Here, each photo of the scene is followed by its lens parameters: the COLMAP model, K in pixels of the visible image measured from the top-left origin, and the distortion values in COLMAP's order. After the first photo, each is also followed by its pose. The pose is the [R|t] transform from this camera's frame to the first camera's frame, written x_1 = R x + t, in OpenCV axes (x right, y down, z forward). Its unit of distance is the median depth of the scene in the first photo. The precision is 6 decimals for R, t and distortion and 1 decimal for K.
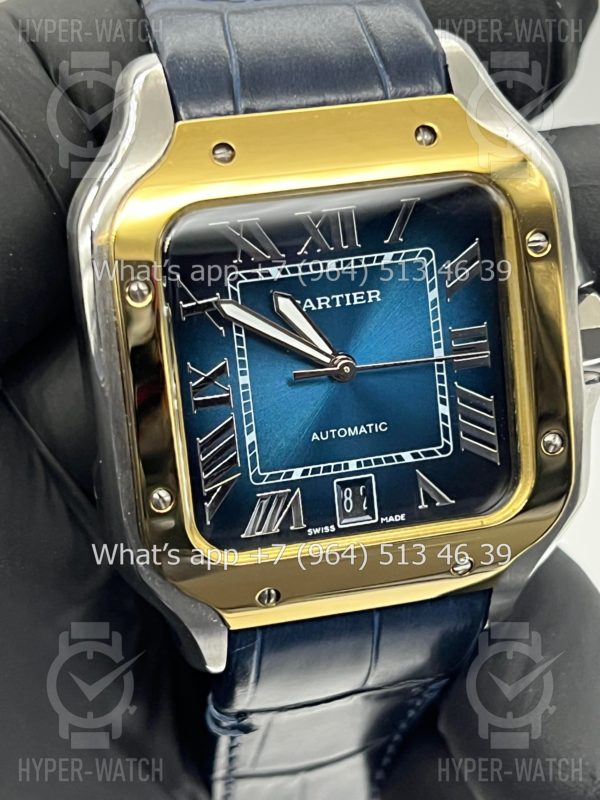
lens RADIAL K [[1949.1, 0, 300.2], [0, 1949.1, 404.9], [0, 0, 1]] dist [0.222954, 0.000000]
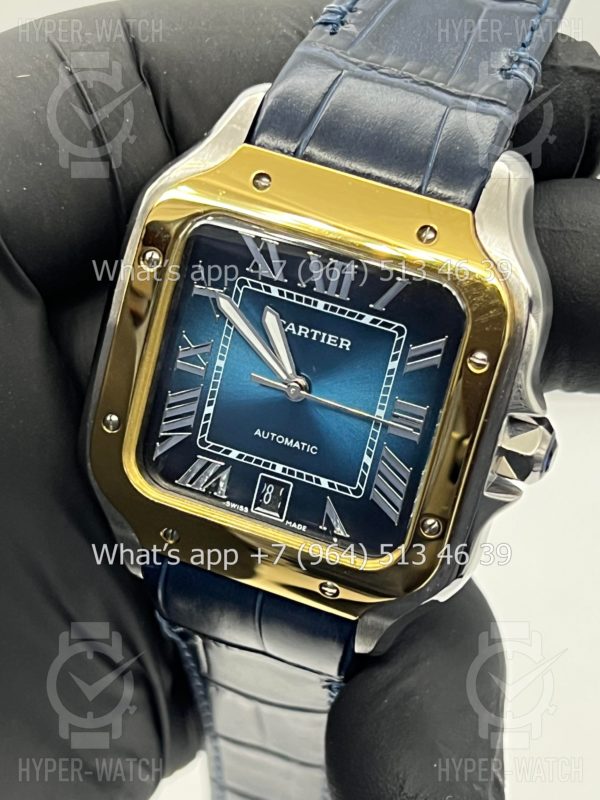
lens RADIAL K [[1949.1, 0, 305.6], [0, 1949.1, 401.1], [0, 0, 1]] dist [0.222954, 0.000000]
pose [[0.822339, 0.420058, -0.383809, 0.476557], [-0.402192, 0.906261, 0.130126, -0.166159], [0.402491, 0.047357, 0.914198, -0.069921]]
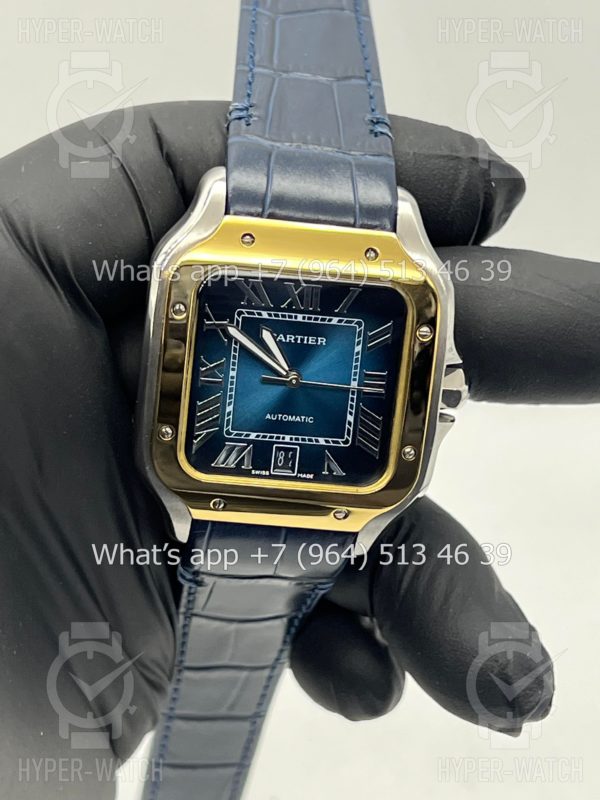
lens RADIAL K [[1949.1, 0, 301.5], [0, 1949.1, 401.3], [0, 0, 1]] dist [0.222954, 0.000000]
pose [[0.970088, 0.227679, -0.084215, 0.170197], [-0.224729, 0.973467, 0.043116, -0.073292], [0.091797, -0.022900, 0.995514, -0.633359]]
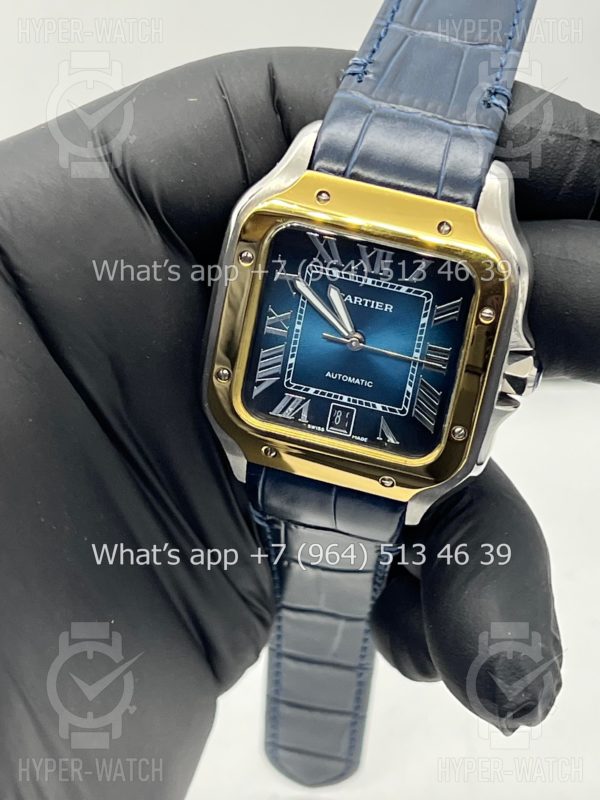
lens RADIAL K [[1949.1, 0, 295.8], [0, 1949.1, 392.8], [0, 0, 1]] dist [0.222954, 0.000000]
pose [[0.869776, 0.378737, -0.316303, 0.511082], [-0.343626, 0.924926, 0.162585, -0.227820], [0.354134, -0.032723, 0.934622, -0.552852]]
